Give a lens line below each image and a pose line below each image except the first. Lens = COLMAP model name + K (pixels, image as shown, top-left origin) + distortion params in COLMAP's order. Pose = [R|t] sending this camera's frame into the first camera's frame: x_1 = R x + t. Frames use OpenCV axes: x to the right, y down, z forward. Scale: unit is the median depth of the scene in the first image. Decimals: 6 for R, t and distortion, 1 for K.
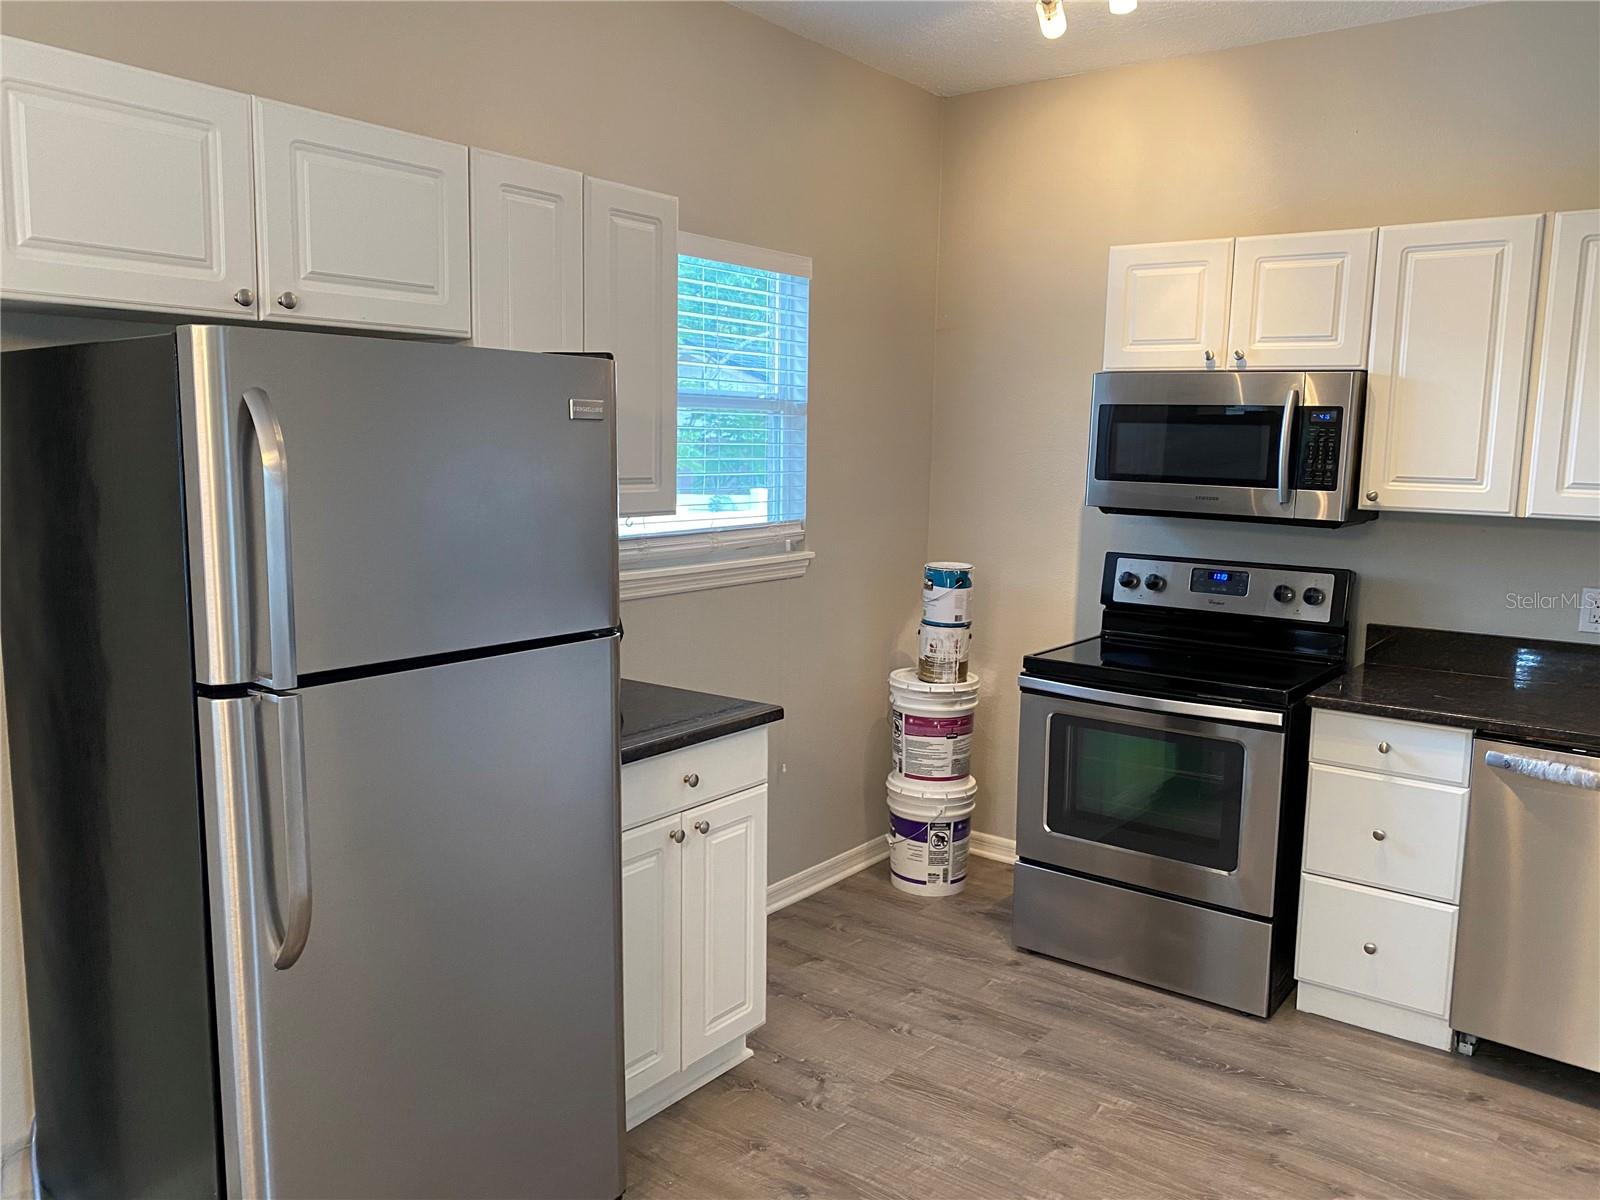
lens RADIAL K [[1216.0, 0, 800.0], [0, 1216.0, 600.0], [0, 0, 1]] dist [0.002889, -0.002603]
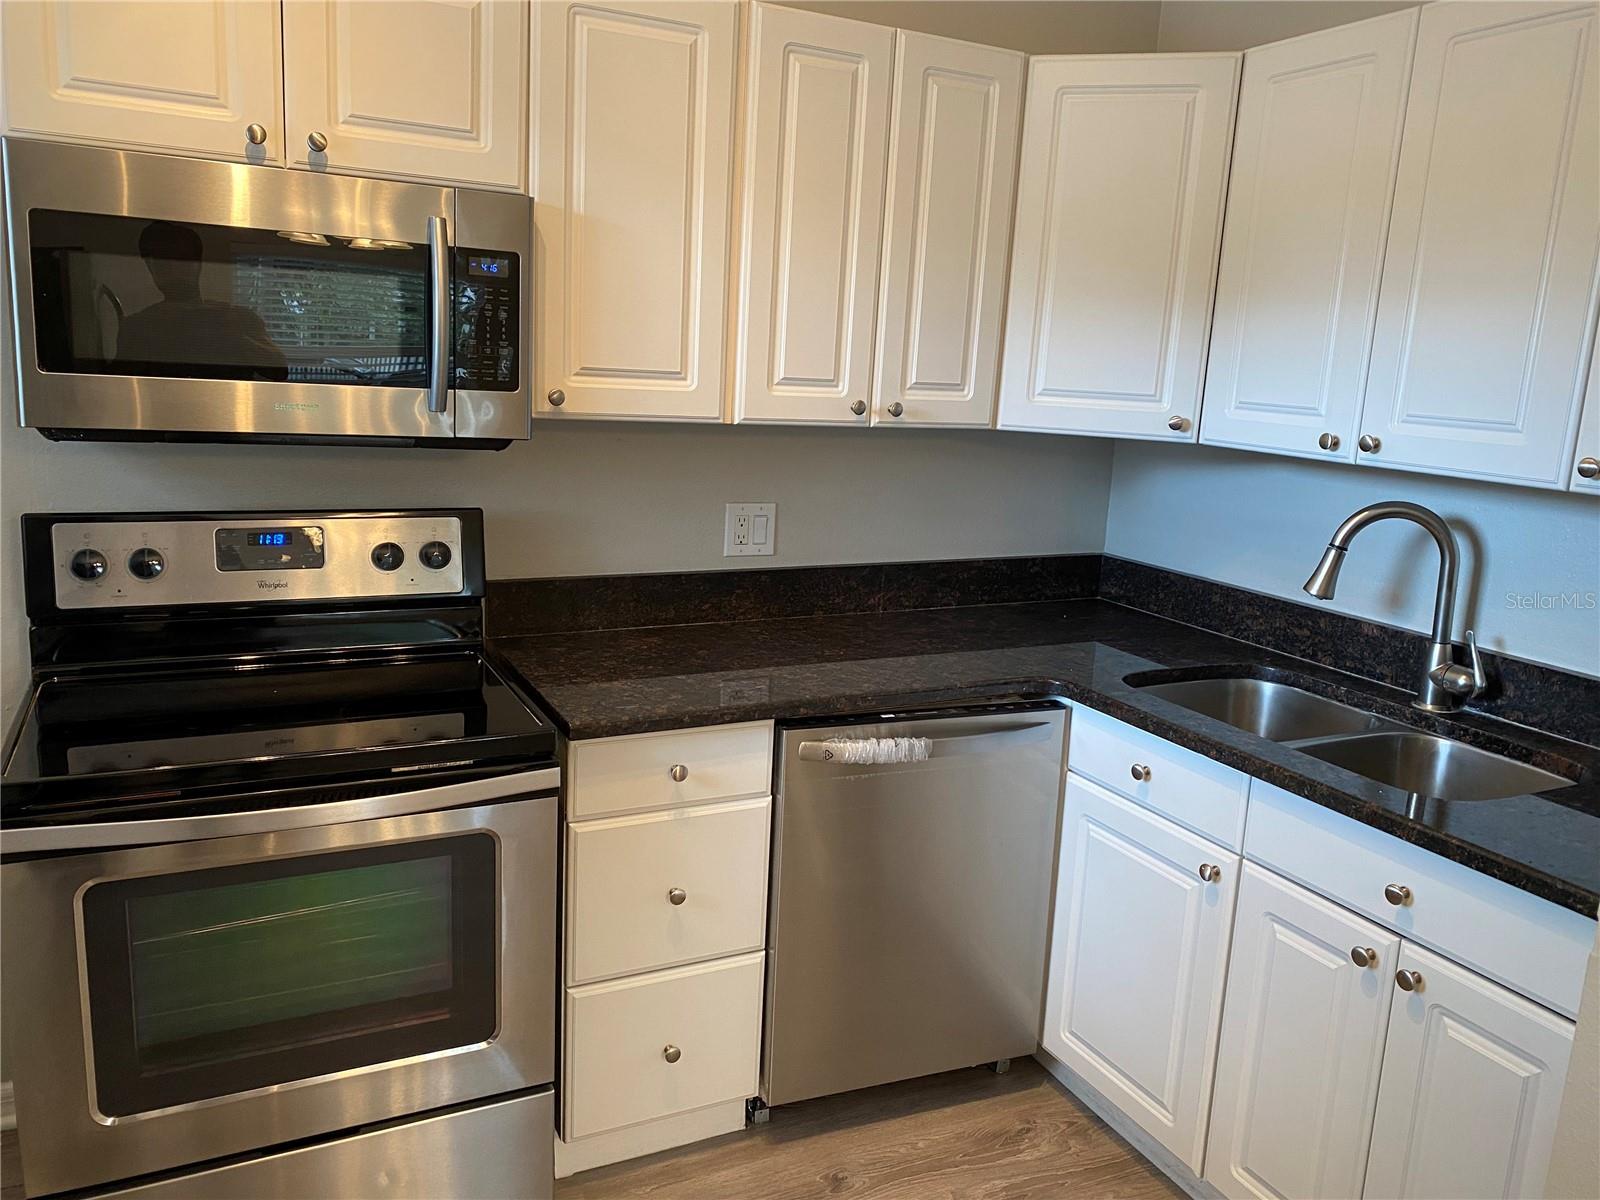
lens RADIAL K [[1216.0, 0, 800.0], [0, 1216.0, 600.0], [0, 0, 1]] dist [0.002889, -0.002603]
pose [[0.438761, -0.170012, 0.882375, -0.068223], [0.079060, 0.985435, 0.150556, -0.066076], [-0.895119, 0.003702, 0.445811, 0.588290]]
